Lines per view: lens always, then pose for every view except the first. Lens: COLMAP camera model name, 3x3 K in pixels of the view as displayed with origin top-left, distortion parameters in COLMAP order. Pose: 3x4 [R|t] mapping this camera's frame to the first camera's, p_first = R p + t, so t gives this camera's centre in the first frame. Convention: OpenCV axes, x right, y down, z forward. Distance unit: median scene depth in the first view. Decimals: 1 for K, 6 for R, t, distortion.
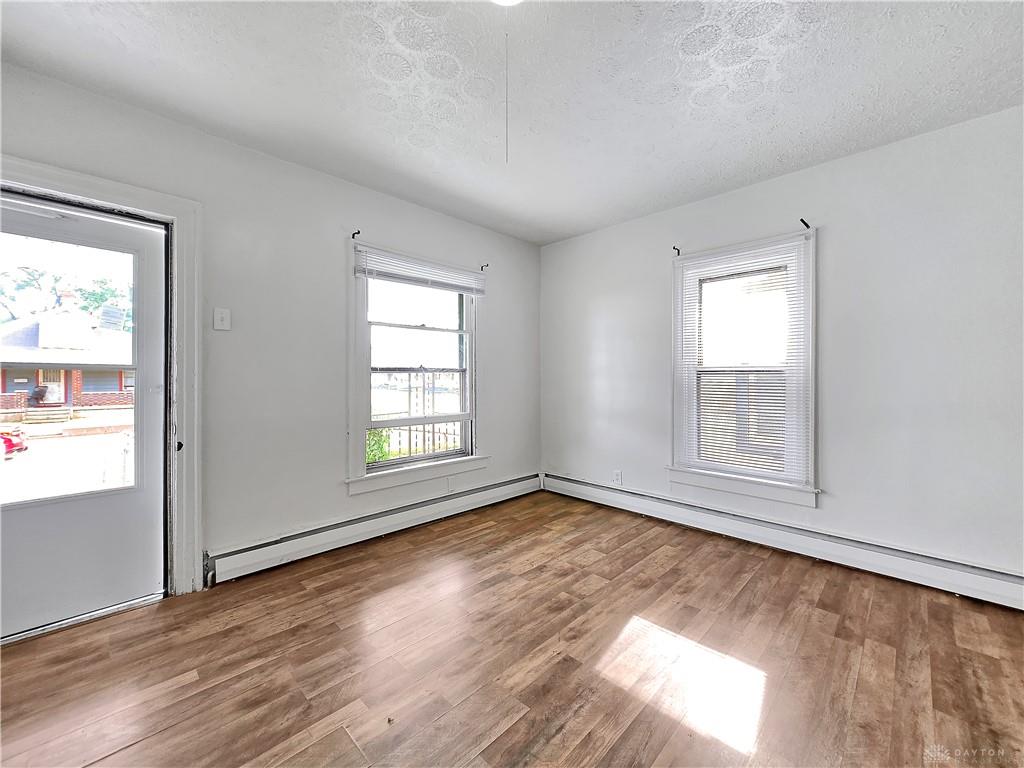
lens RADIAL K [[412.5, 0, 516.7], [0, 412.5, 373.1], [0, 0, 1]] dist [0.000764, -0.000041]
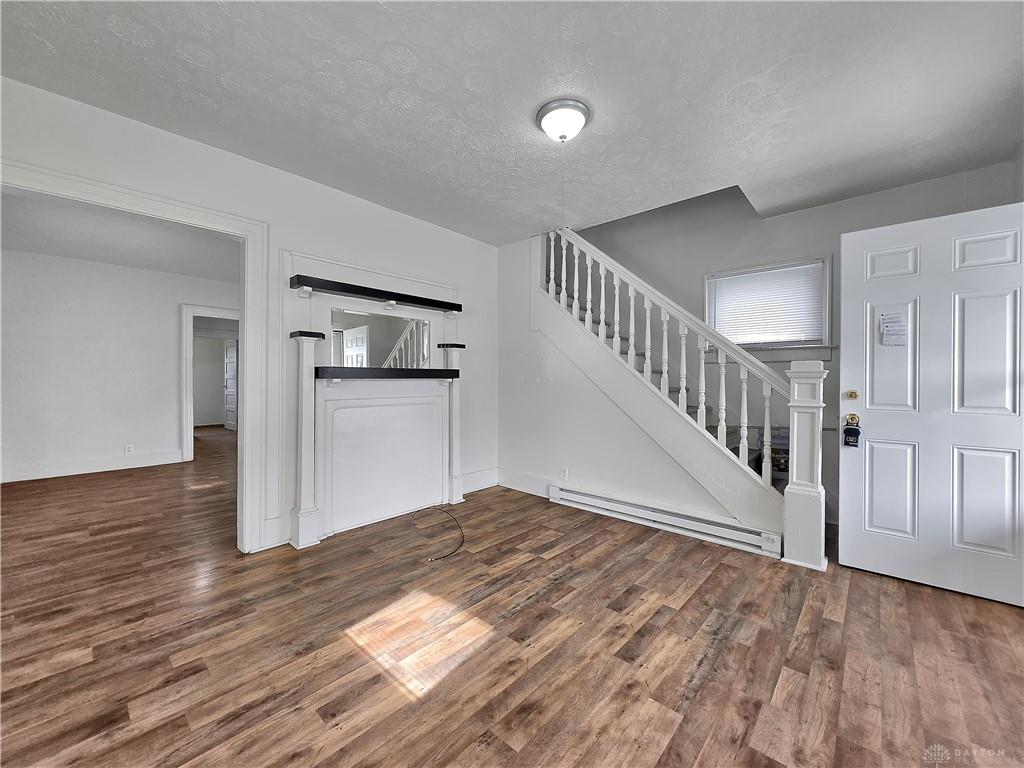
lens RADIAL K [[404.2, 0, 513.6], [0, 404.2, 383.3], [0, 0, 1]] dist [0.002478, 0.000110]
pose [[-0.999205, -0.003637, -0.039696, 0.125738], [-0.003346, 0.999967, -0.007404, 0.037895], [0.039722, -0.007266, -0.999184, 1.385514]]
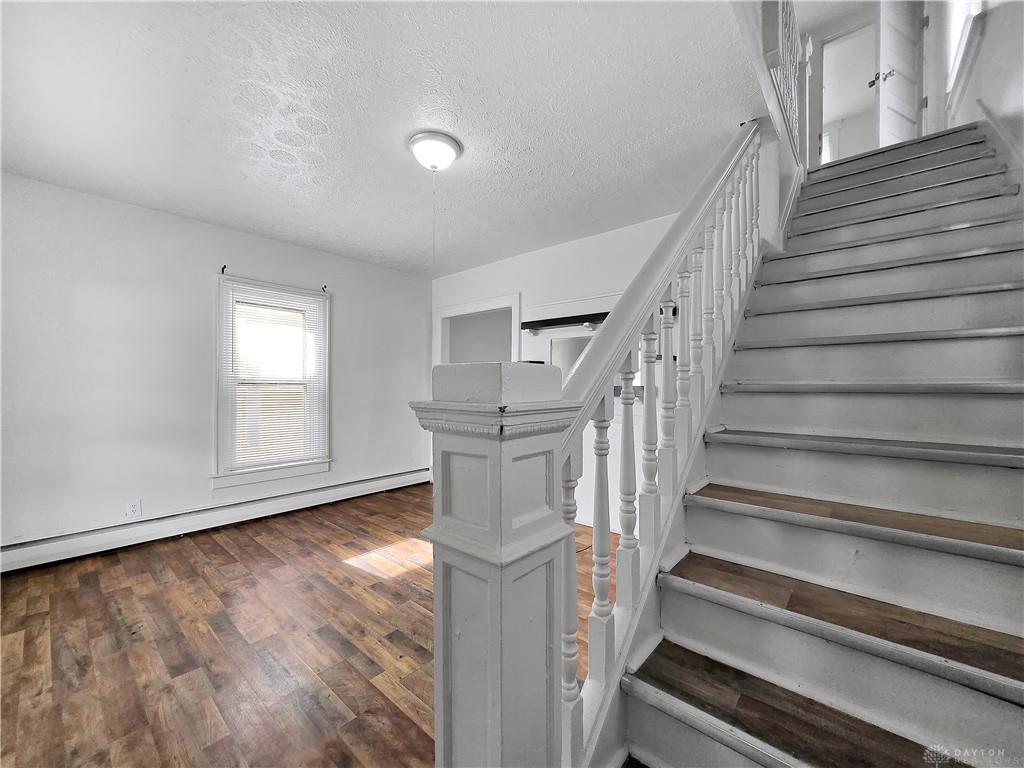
lens RADIAL K [[404.2, 0, 513.6], [0, 404.2, 383.3], [0, 0, 1]] dist [0.002478, 0.000110]
pose [[-0.063438, 0.003952, 0.997978, -0.912285], [-0.015564, 0.999867, -0.004949, -0.014928], [-0.997864, -0.015846, -0.063368, 0.415856]]
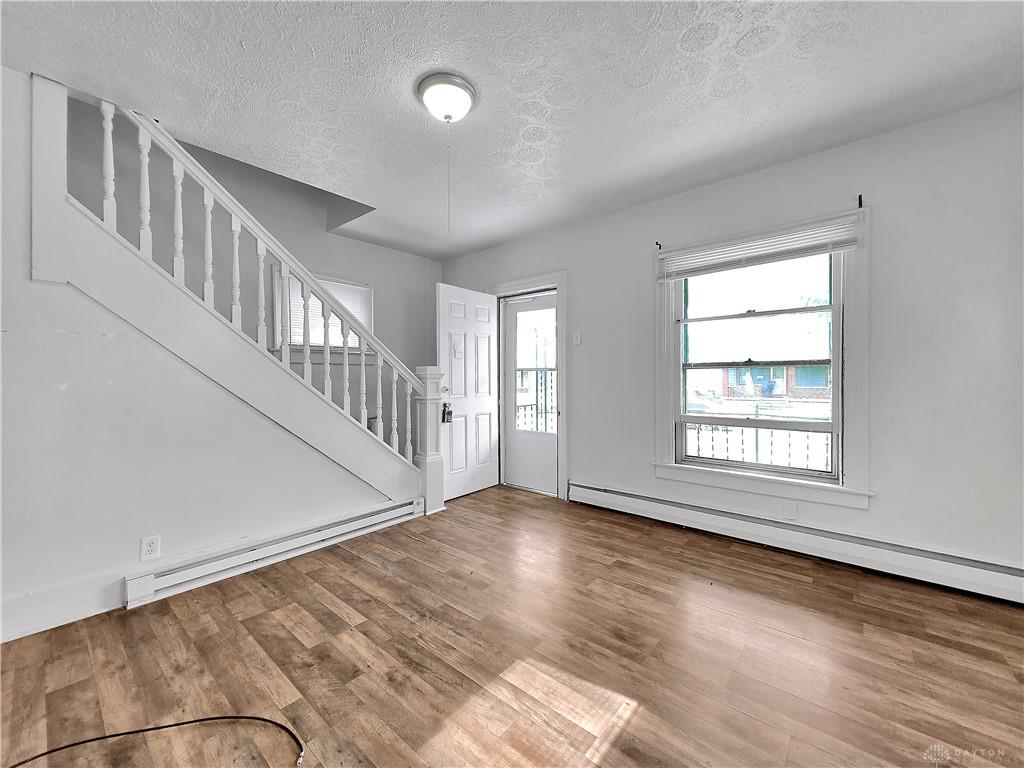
lens RADIAL K [[409.1, 0, 509.0], [0, 409.1, 380.1], [0, 0, 1]] dist [0.005315, -0.000113]
pose [[0.061003, 0.006791, -0.998115, 0.794827], [0.017843, 0.999810, 0.007893, 0.013206], [0.997978, -0.018291, 0.060870, 0.601308]]
